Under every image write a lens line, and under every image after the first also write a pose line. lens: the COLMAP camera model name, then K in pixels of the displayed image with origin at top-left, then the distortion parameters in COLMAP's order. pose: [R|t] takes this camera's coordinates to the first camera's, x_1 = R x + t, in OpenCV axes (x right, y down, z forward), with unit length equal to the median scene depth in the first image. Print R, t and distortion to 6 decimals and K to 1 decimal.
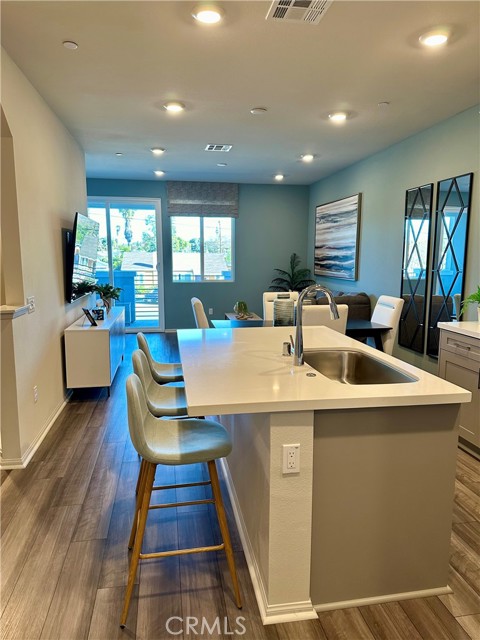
lens RADIAL K [[447.3, 0, 235.4], [0, 447.3, 324.5], [0, 0, 1]] dist [0.056149, -0.054938]
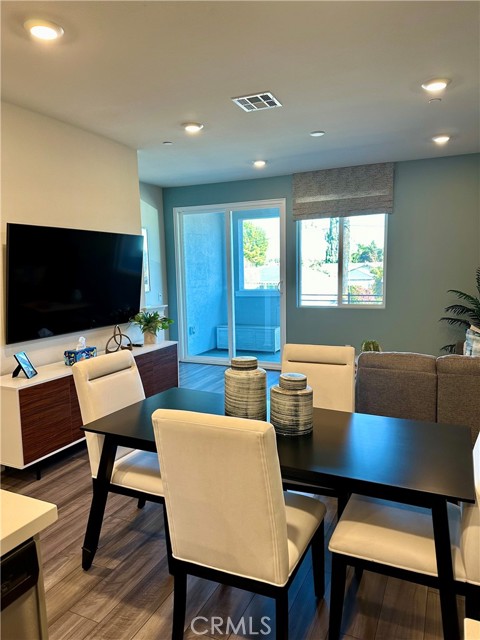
lens RADIAL K [[447.3, 0, 243.5], [0, 447.3, 332.6], [0, 0, 1]] dist [0.056149, -0.054938]
pose [[0.829794, 0.058408, -0.555005, 0.241362], [-0.053970, 0.998245, 0.024362, -0.077702], [0.555454, 0.009738, 0.831490, 0.379640]]
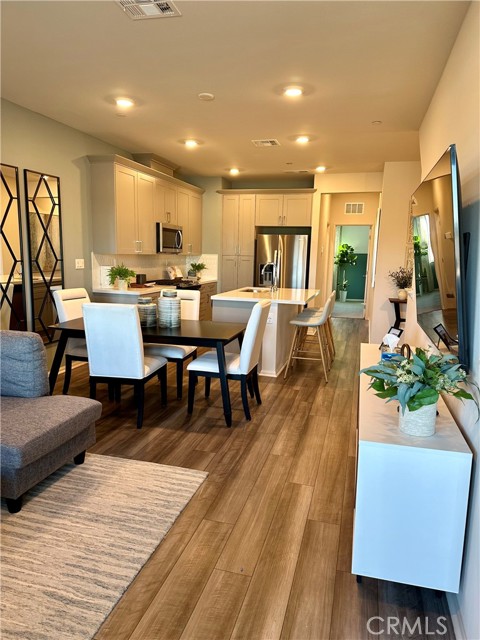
lens RADIAL K [[447.3, 0, 237.8], [0, 447.3, 329.7], [0, 0, 1]] dist [0.056149, -0.054938]
pose [[-0.907232, -0.091297, 0.410603, -0.253566], [0.042628, 0.951180, 0.305680, -0.169920], [-0.418465, 0.294826, -0.859049, 1.115707]]
